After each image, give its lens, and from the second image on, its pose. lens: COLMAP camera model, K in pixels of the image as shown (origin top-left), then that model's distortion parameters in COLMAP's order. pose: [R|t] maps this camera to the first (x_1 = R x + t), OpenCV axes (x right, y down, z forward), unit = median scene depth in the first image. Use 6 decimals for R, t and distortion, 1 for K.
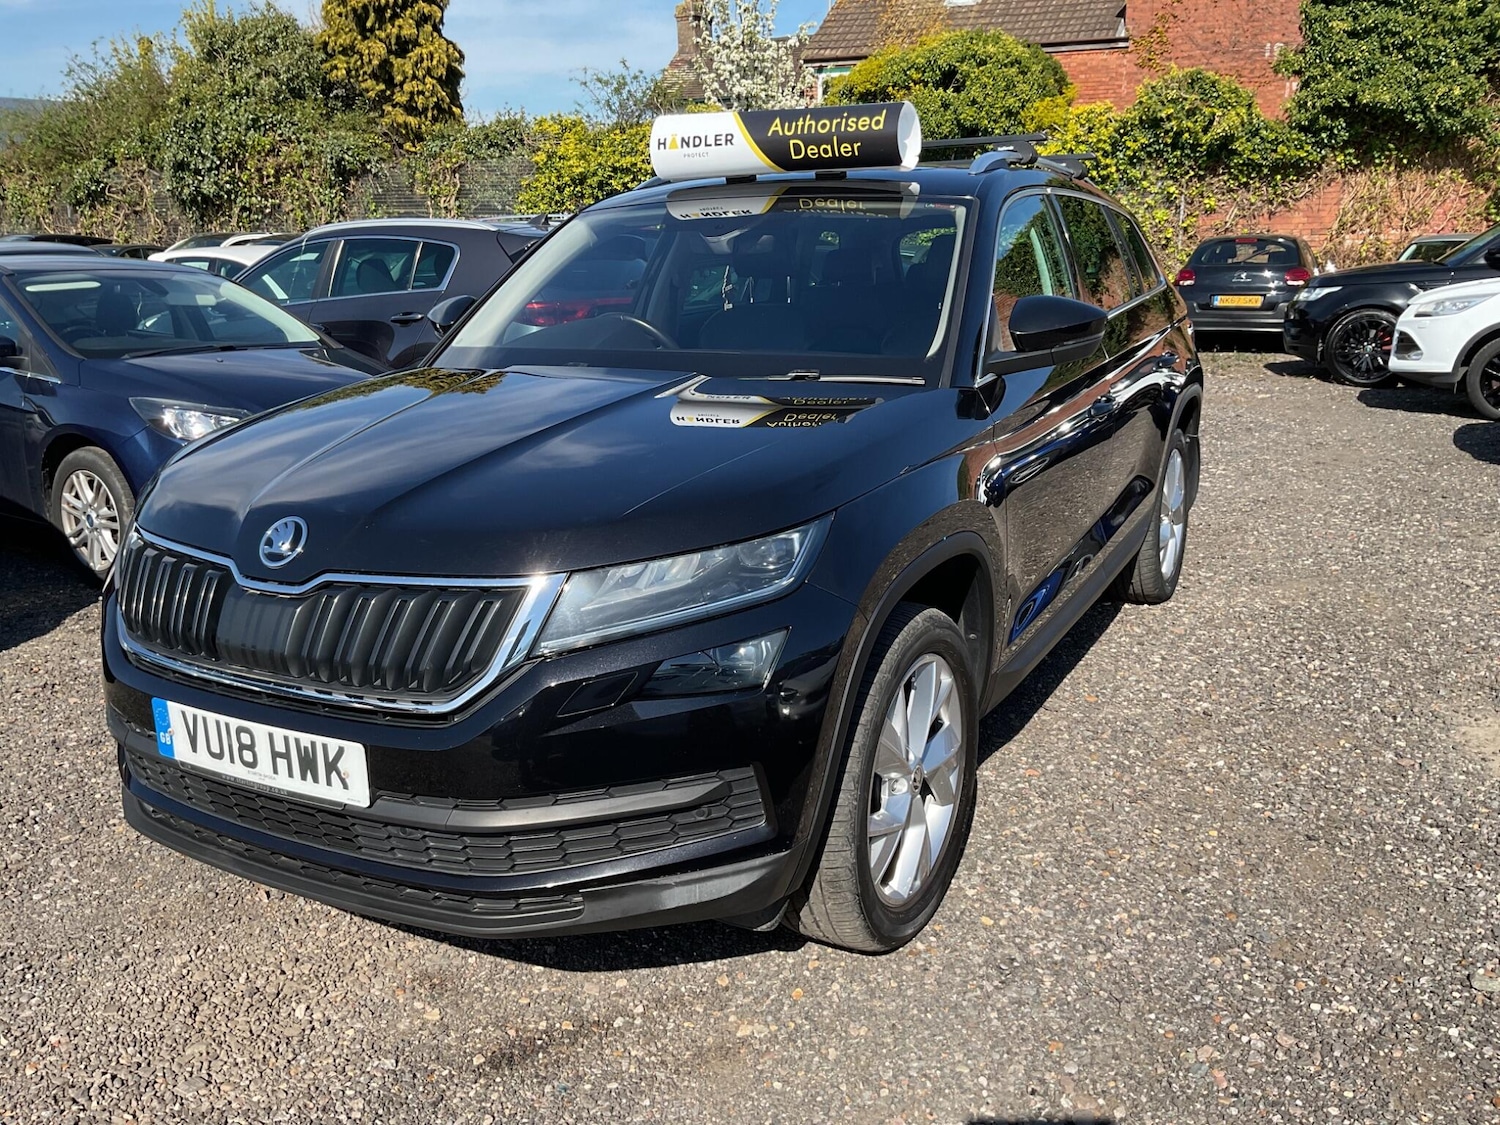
lens RADIAL K [[1244.0, 0, 748.7], [0, 1244.0, 564.6], [0, 0, 1]] dist [0.038718, -0.082703]
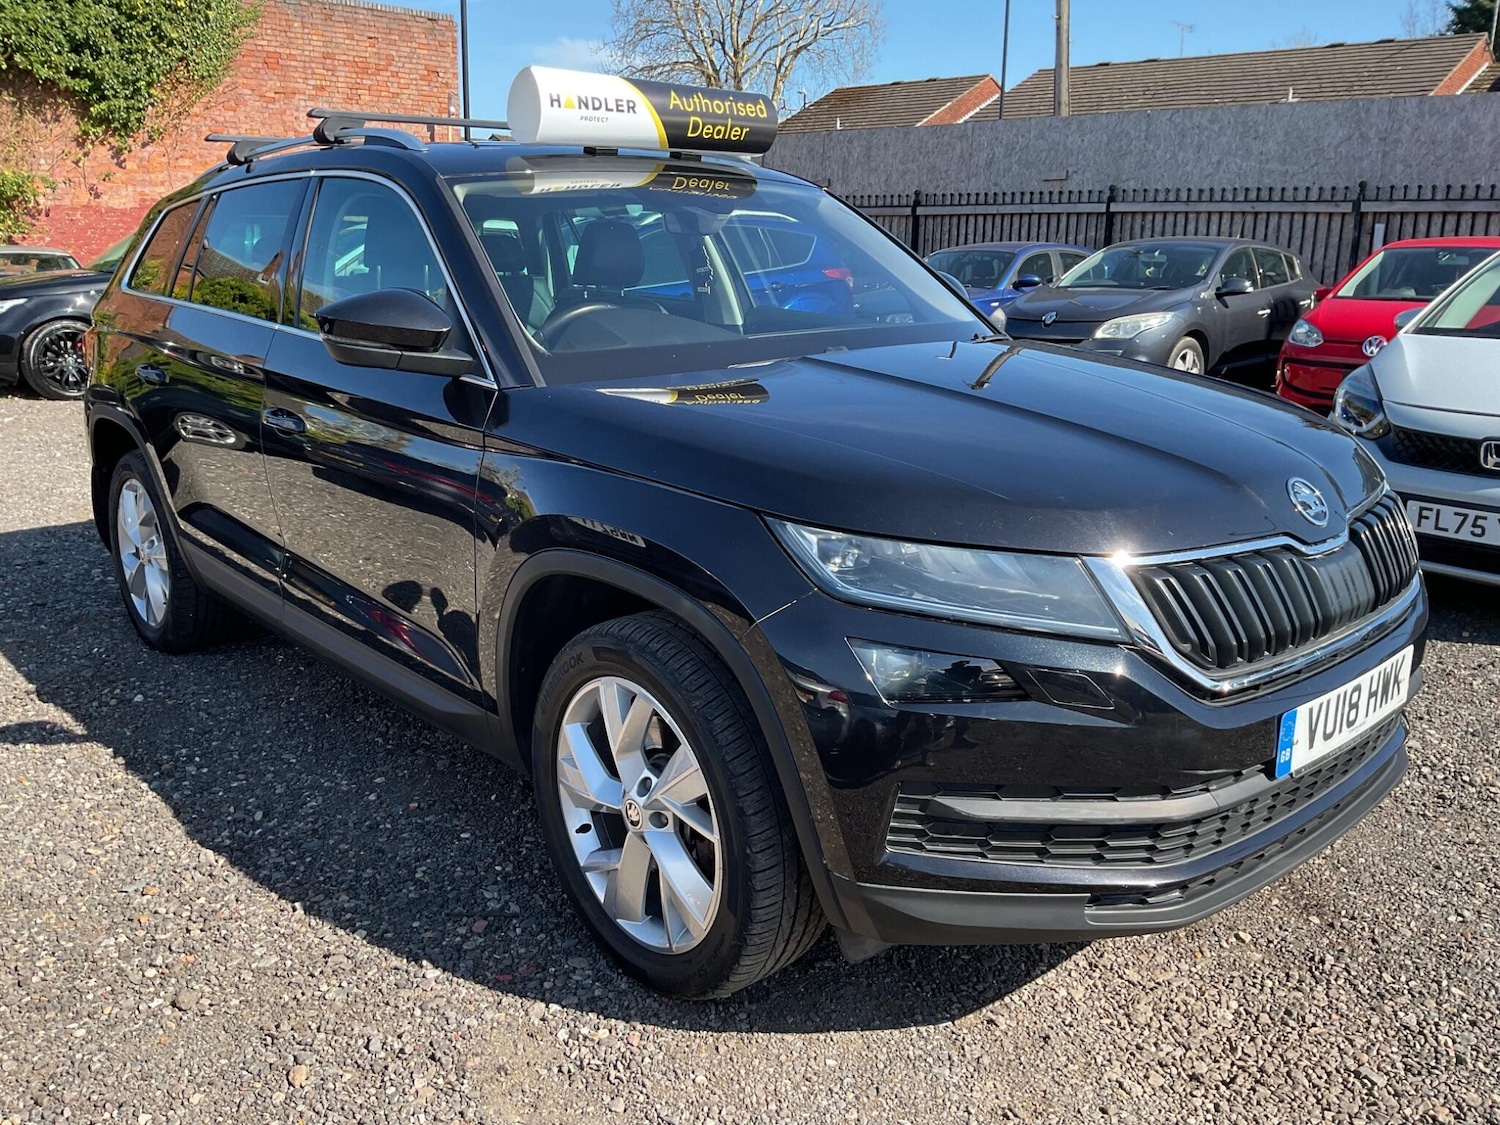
lens RADIAL K [[1244.0, 0, 738.4], [0, 1244.0, 566.9], [0, 0, 1]] dist [0.038718, -0.082703]
pose [[0.337645, -0.221675, 0.914798, -0.145221], [0.234352, 0.961067, 0.146389, -0.022112], [-0.911633, 0.164957, 0.376449, 0.105432]]
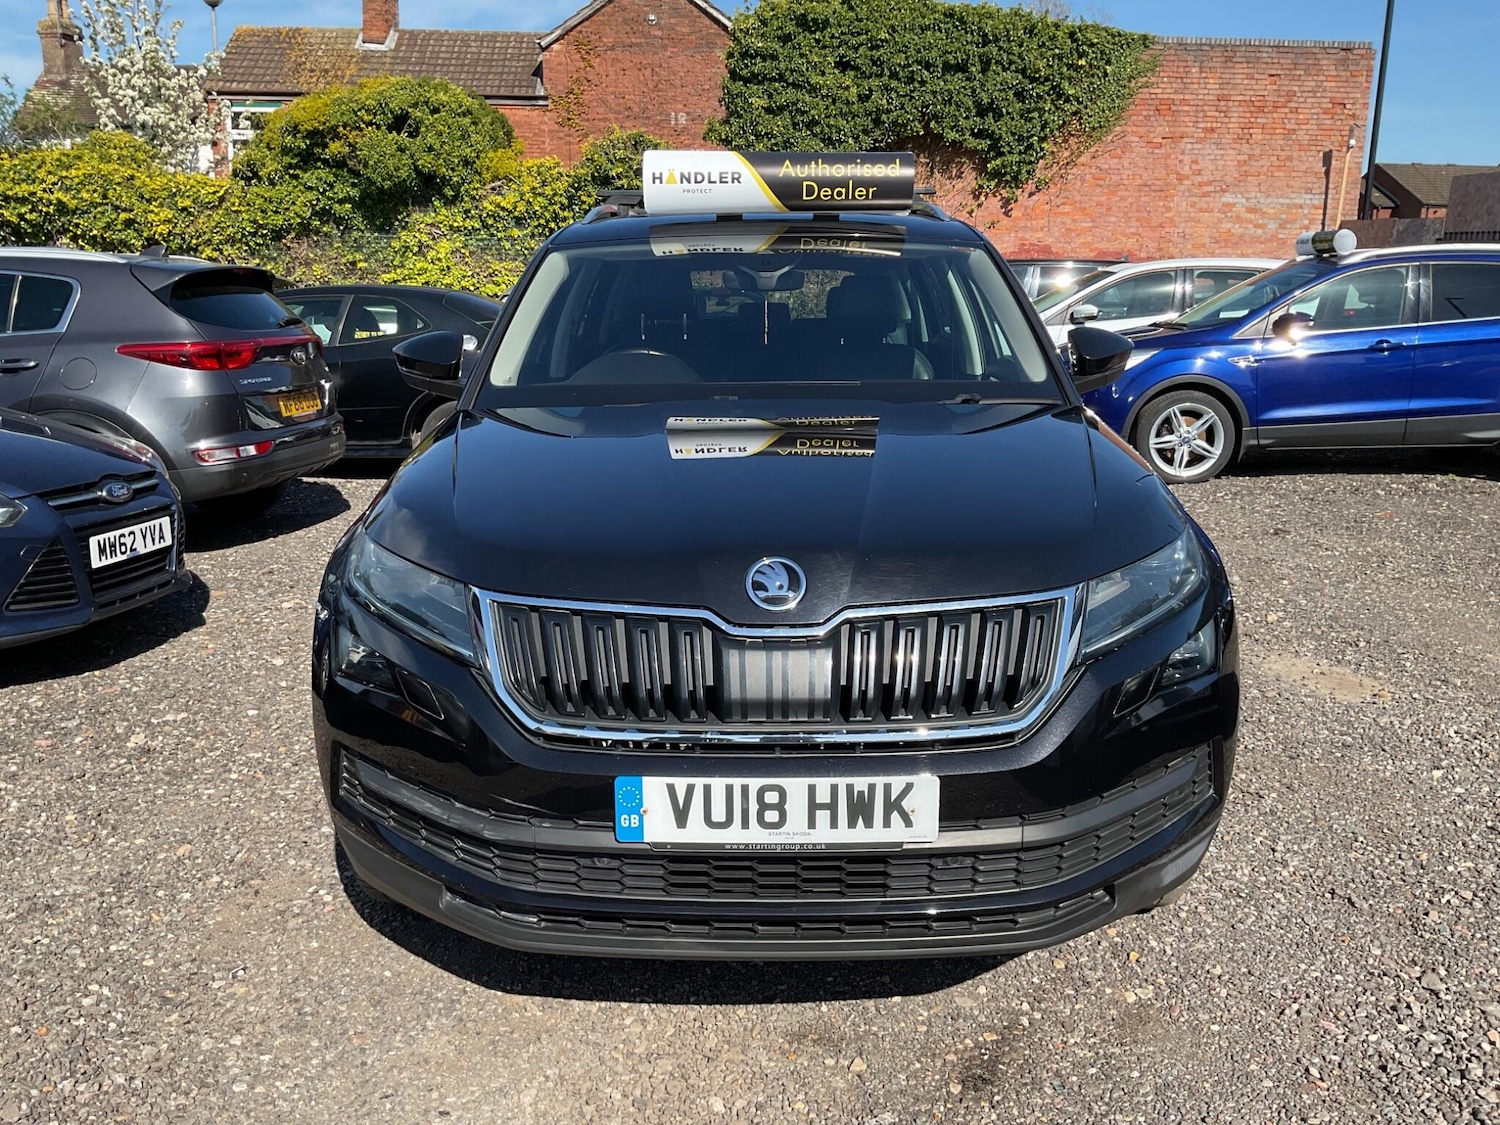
lens RADIAL K [[1244.0, 0, 745.5], [0, 1244.0, 558.5], [0, 0, 1]] dist [0.038718, -0.082703]
pose [[0.883362, -0.087115, 0.460523, -0.082654], [0.105806, 0.994276, -0.014872, -0.002538], [-0.456592, 0.061864, 0.887523, 0.018134]]
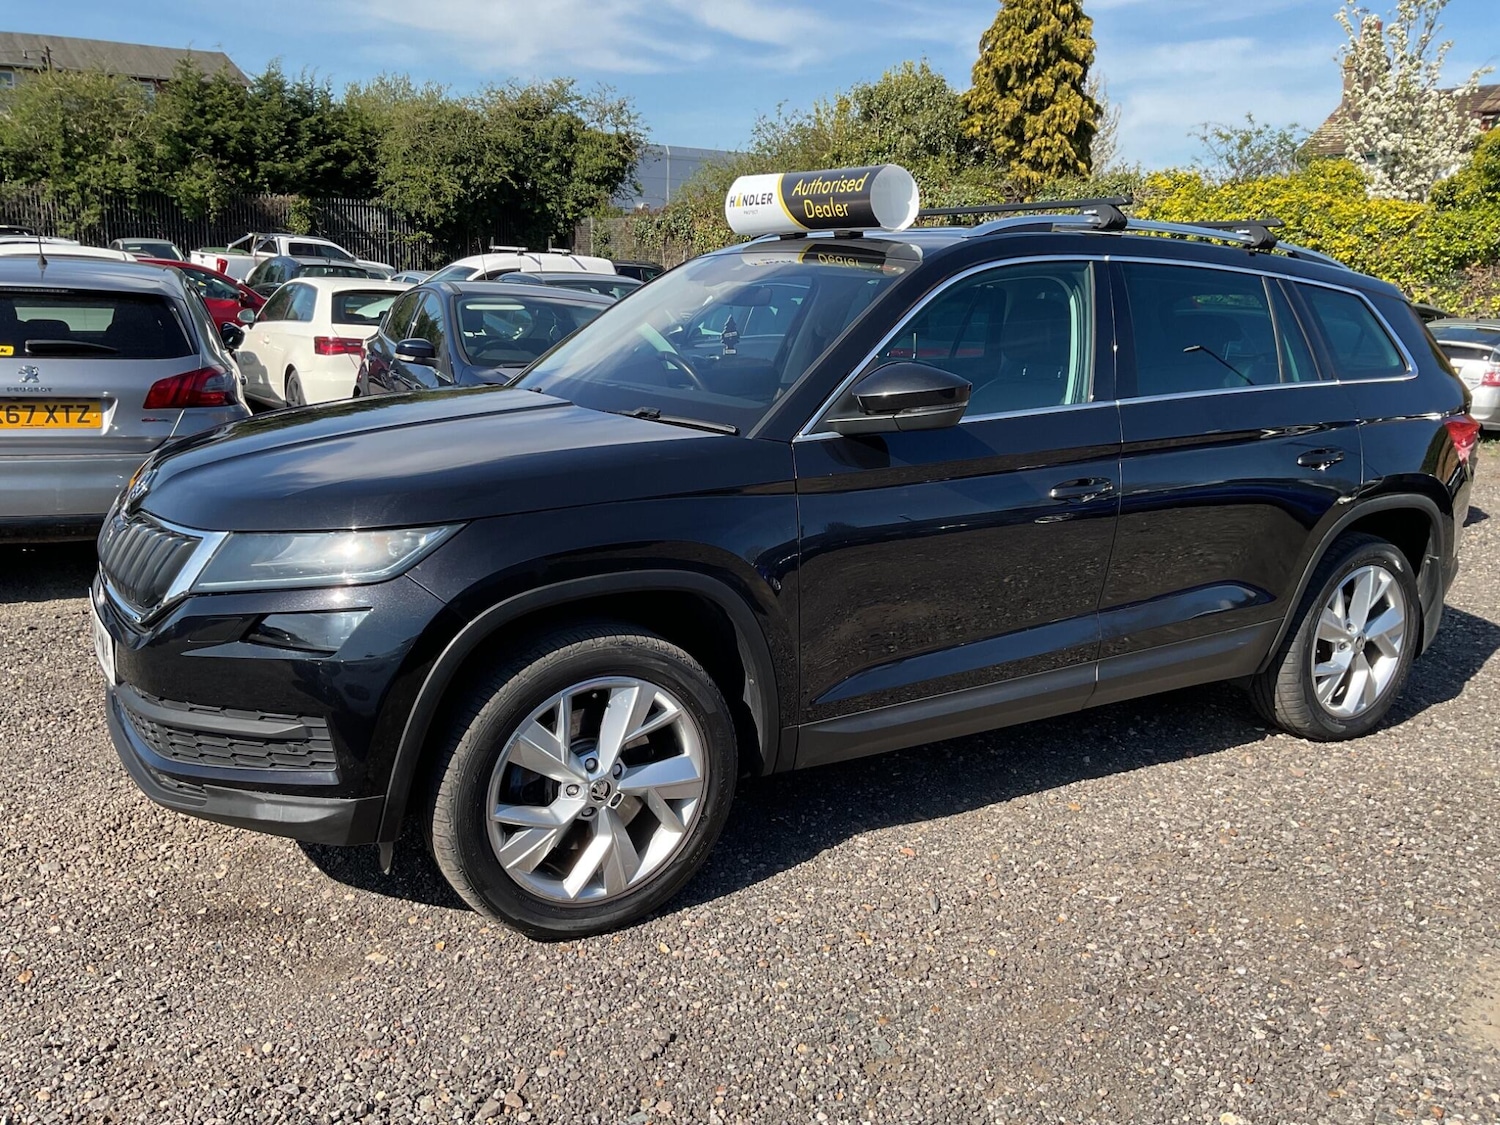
lens RADIAL K [[1244.0, 0, 762.4], [0, 1244.0, 579.1], [0, 0, 1]] dist [0.038718, -0.082703]
pose [[0.870939, 0.157717, -0.465394, 0.086152], [-0.170842, 0.985197, 0.014158, -0.005558], [0.460737, 0.067178, 0.884991, 0.012218]]
